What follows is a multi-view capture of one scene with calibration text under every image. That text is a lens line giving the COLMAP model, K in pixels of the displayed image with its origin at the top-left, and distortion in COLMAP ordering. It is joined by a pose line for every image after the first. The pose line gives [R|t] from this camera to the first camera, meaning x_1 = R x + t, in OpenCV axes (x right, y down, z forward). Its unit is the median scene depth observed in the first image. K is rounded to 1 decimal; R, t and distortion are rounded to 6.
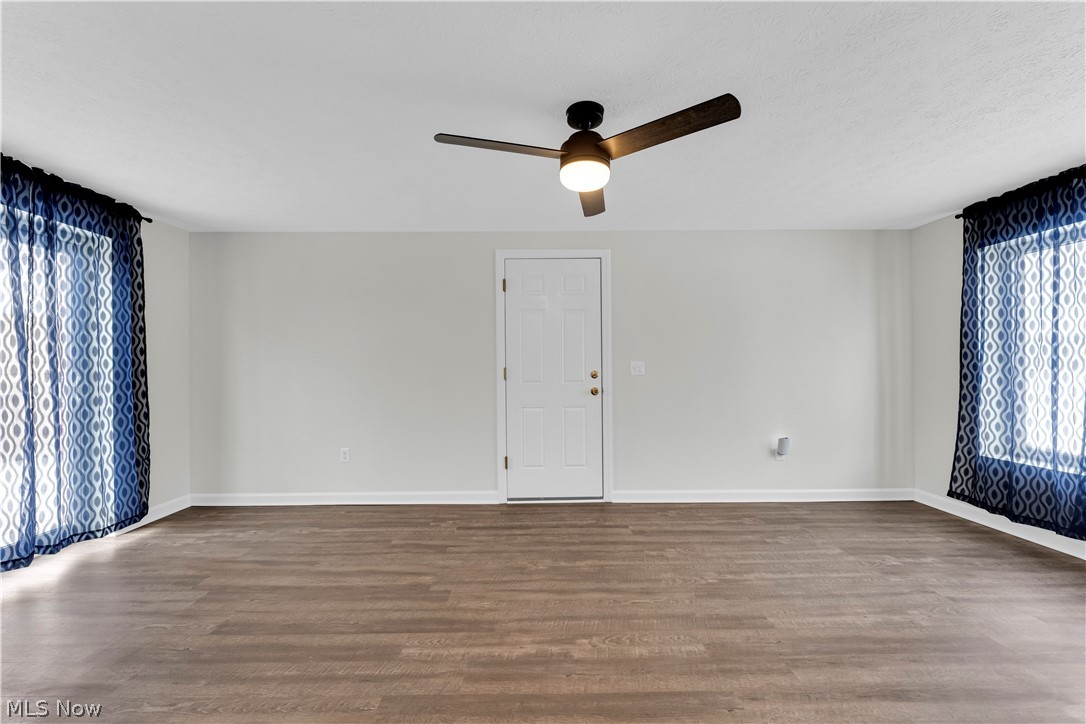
lens RADIAL K [[439.4, 0, 536.3], [0, 439.4, 370.2], [0, 0, 1]] dist [-0.002465, -0.000480]
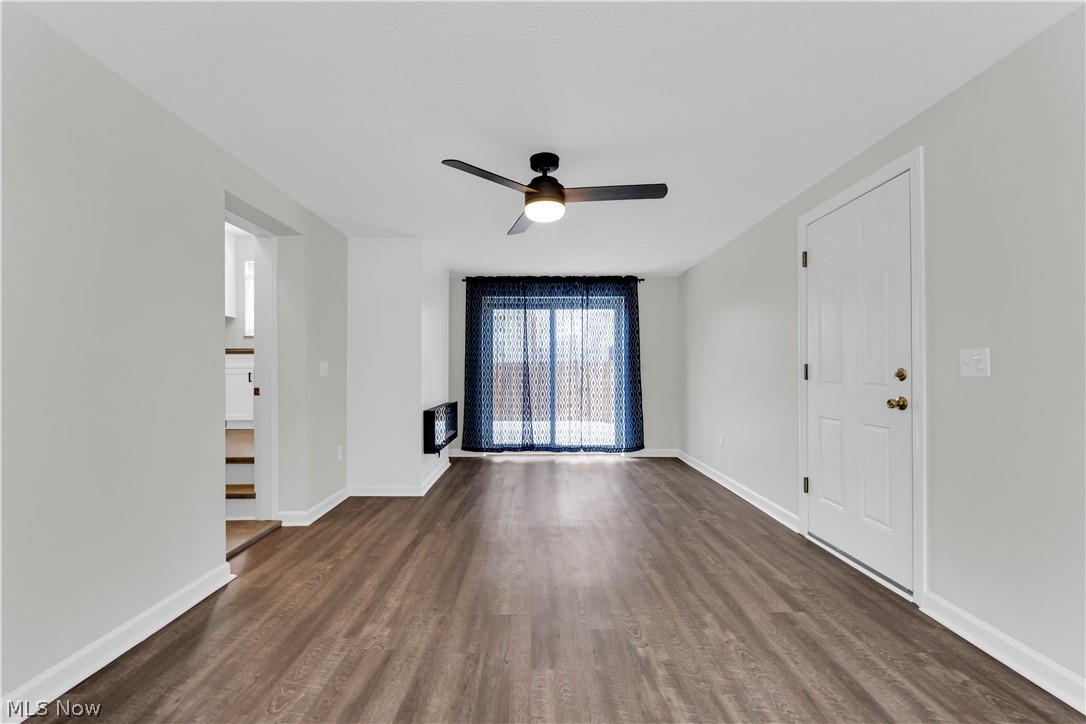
lens RADIAL K [[439.4, 0, 536.3], [0, 439.4, 370.2], [0, 0, 1]] dist [-0.002465, -0.000480]
pose [[-0.015580, 0.005118, -0.999866, 0.871009], [-0.003035, 0.999982, 0.005166, 0.003465], [0.999874, 0.003115, -0.015564, 0.638901]]
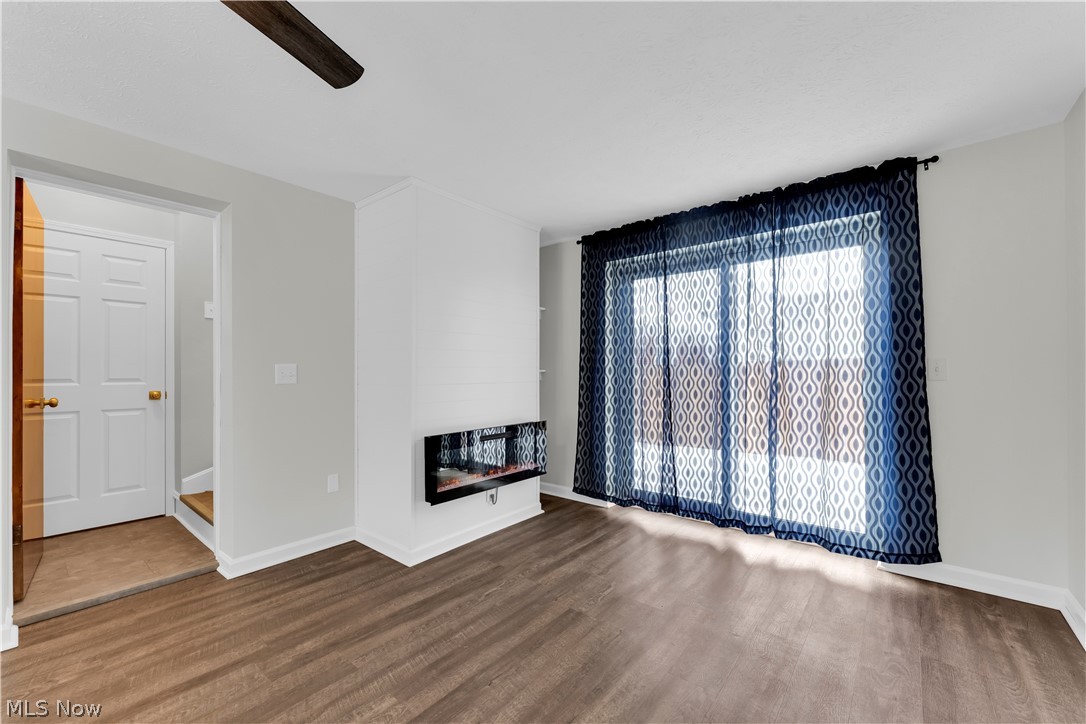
lens RADIAL K [[439.4, 0, 536.3], [0, 439.4, 370.2], [0, 0, 1]] dist [-0.002465, -0.000480]
pose [[-0.658322, 0.006286, -0.752711, 0.088942], [0.004549, 0.999980, 0.004372, -0.003549], [0.752723, -0.000546, -0.658337, 1.023877]]
